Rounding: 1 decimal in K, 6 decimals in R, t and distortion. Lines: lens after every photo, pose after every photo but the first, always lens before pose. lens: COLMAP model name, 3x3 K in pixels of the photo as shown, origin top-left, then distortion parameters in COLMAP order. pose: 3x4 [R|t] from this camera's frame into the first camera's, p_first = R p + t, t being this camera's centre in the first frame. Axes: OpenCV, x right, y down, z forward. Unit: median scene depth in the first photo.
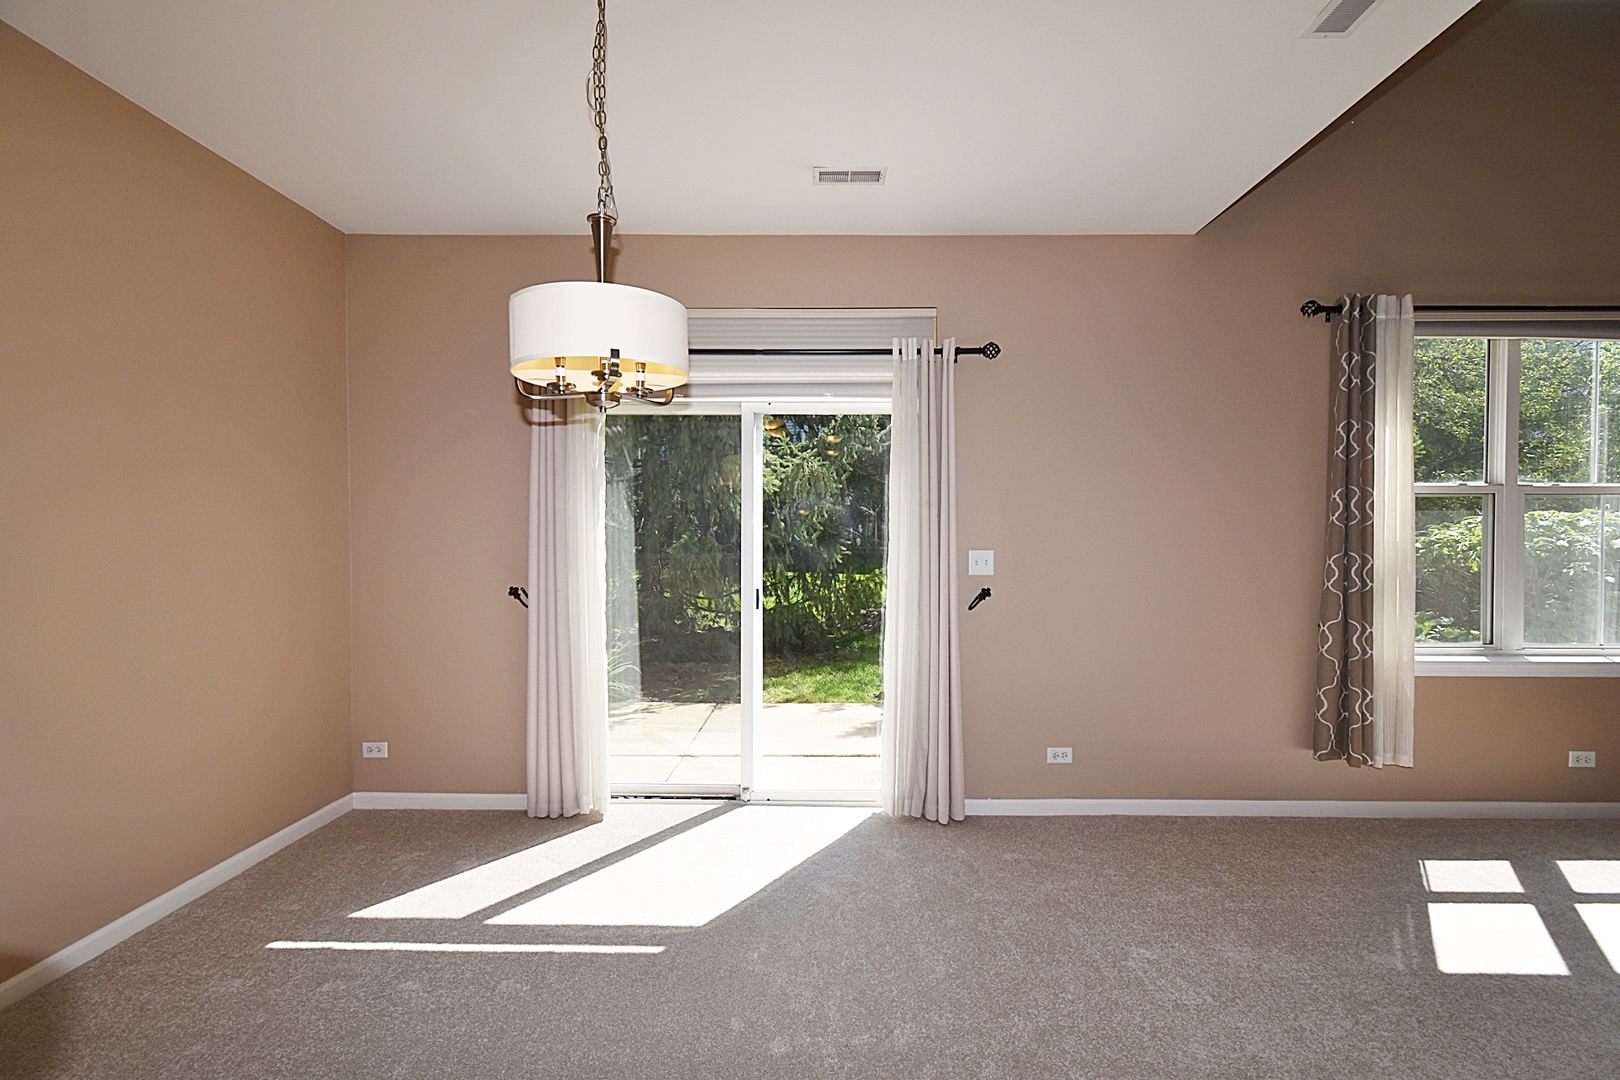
lens RADIAL K [[711.9, 0, 817.5], [0, 711.9, 544.6], [0, 0, 1]] dist [-0.001041, -0.000204]
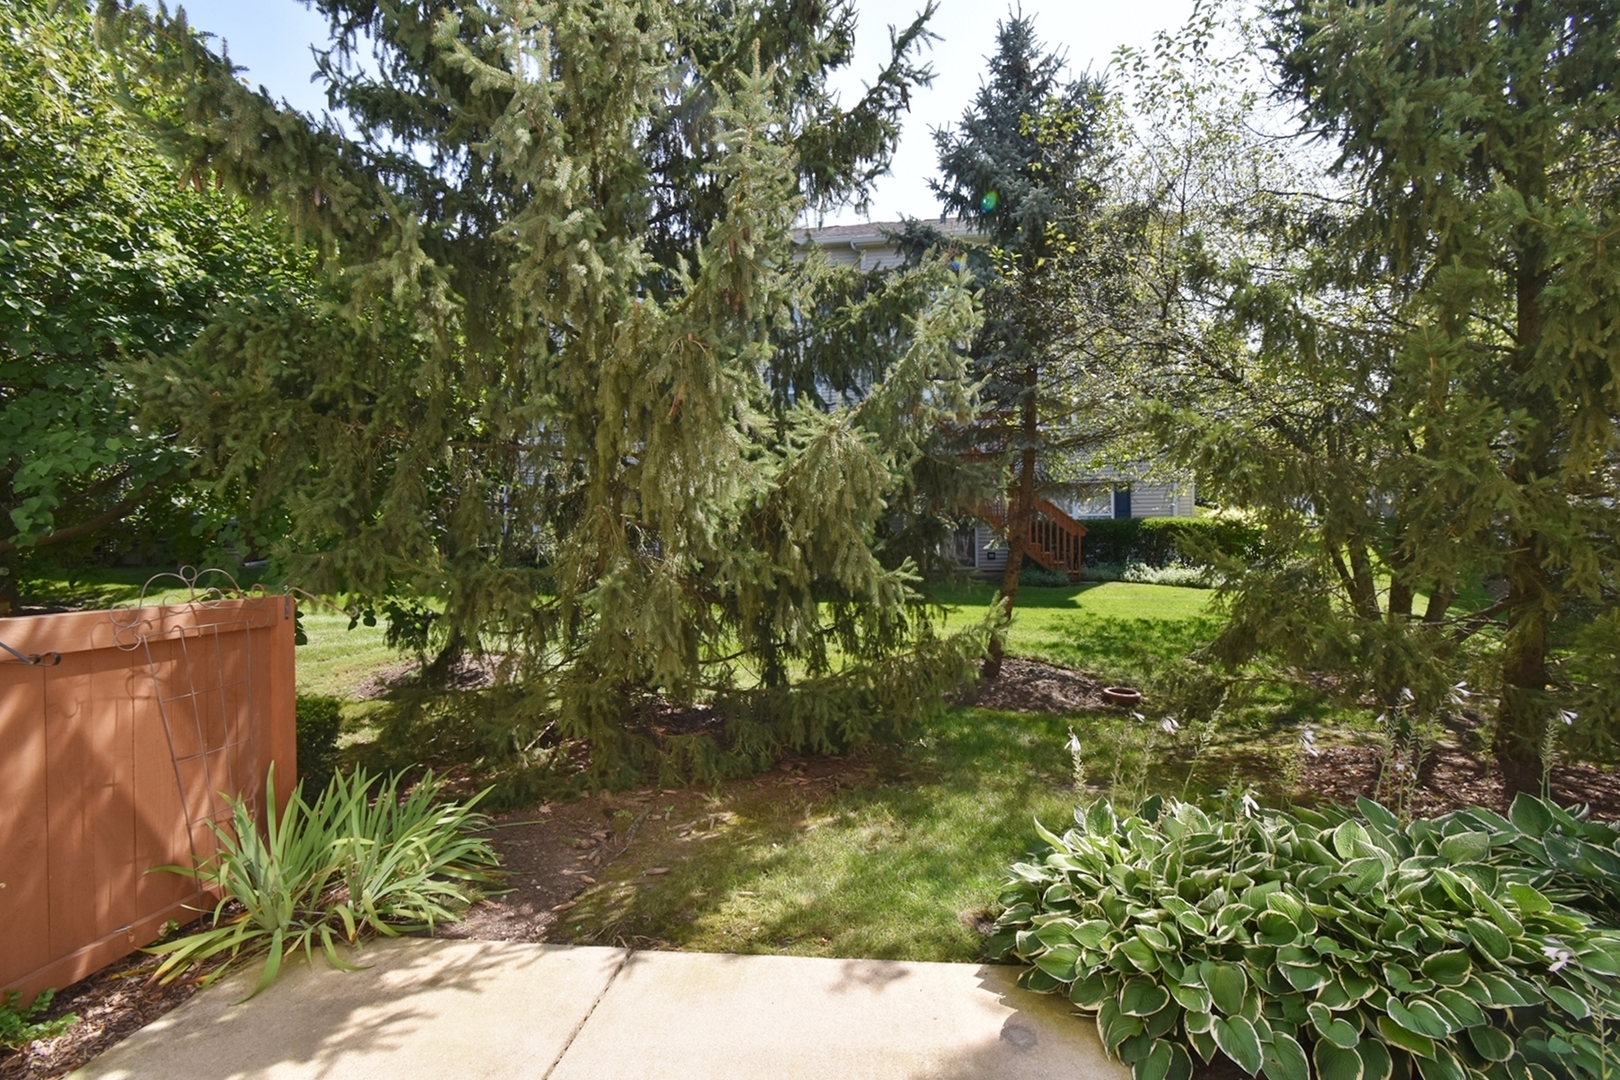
lens RADIAL K [[735.7, 0, 810.0], [0, 735.7, 540.0], [0, 0, 1]] dist [-0.002215, -0.000314]
pose [[0.993743, -0.015502, -0.110612, 0.024576], [0.012078, 0.999429, -0.031552, -0.017757], [0.111038, 0.030019, 0.993363, 0.431971]]
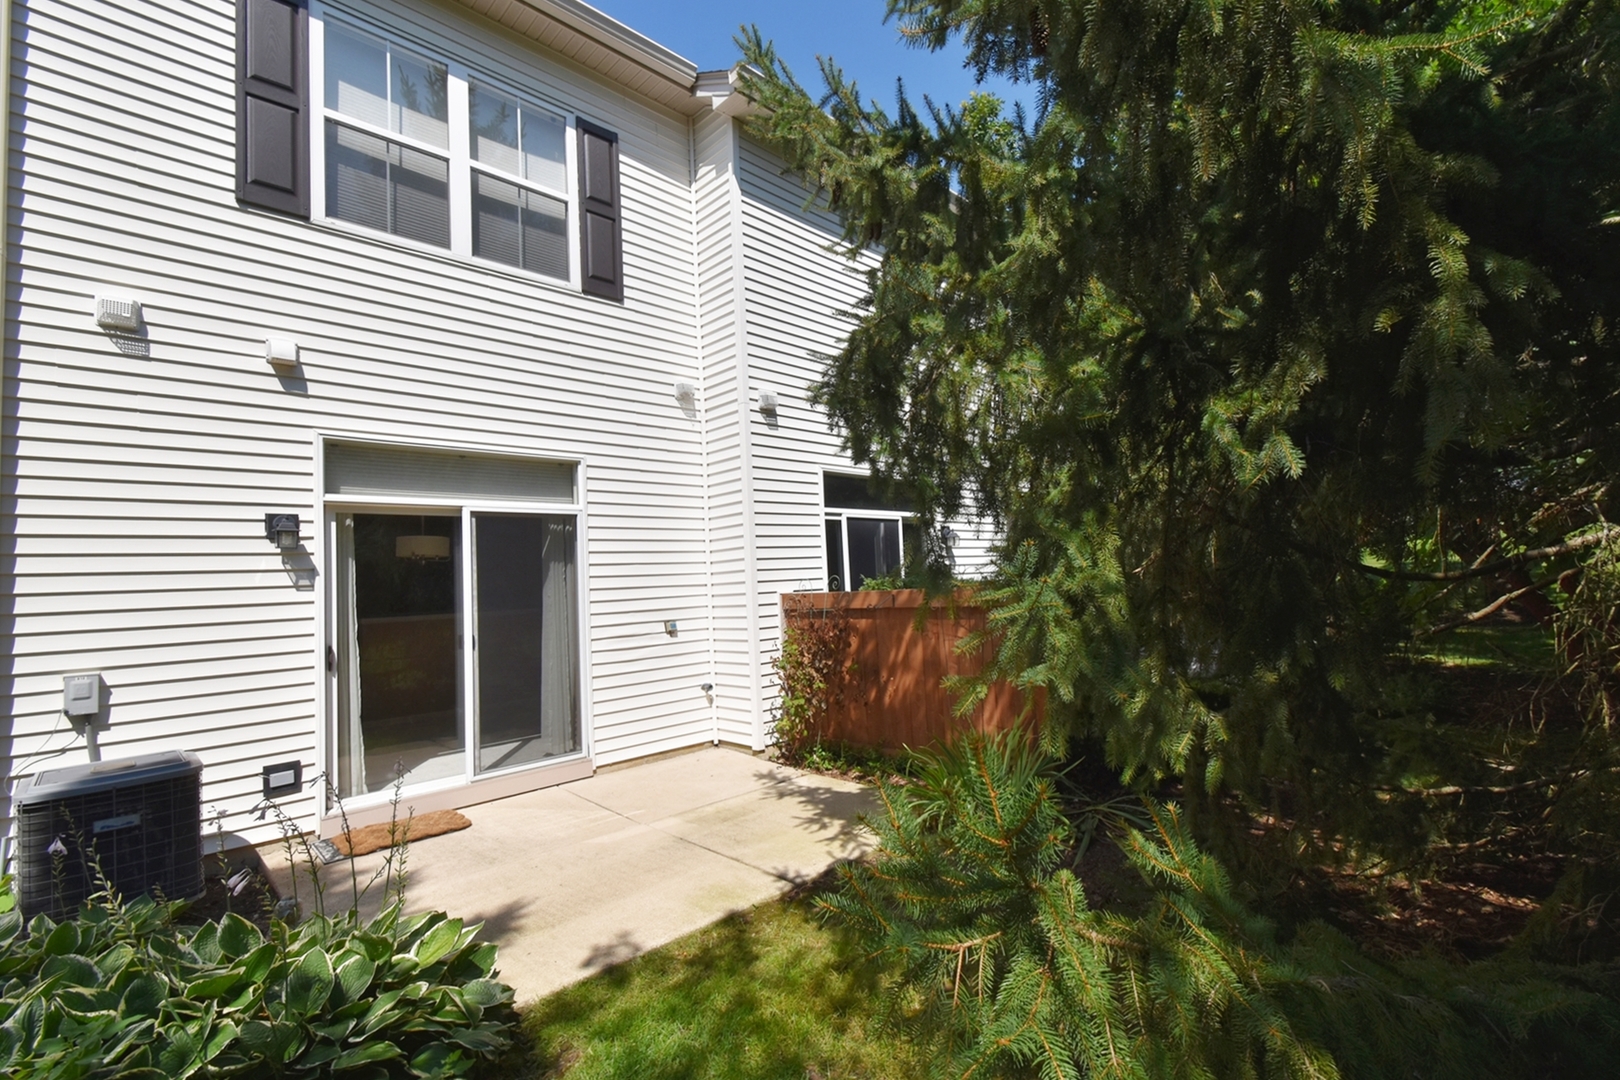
lens RADIAL K [[735.7, 0, 810.0], [0, 735.7, 540.0], [0, 0, 1]] dist [-0.002215, -0.000314]
pose [[-0.708095, -0.041580, -0.704892, 0.208713], [-0.012823, 0.998857, -0.046039, -0.009323], [0.706001, -0.023561, -0.707819, 1.125899]]
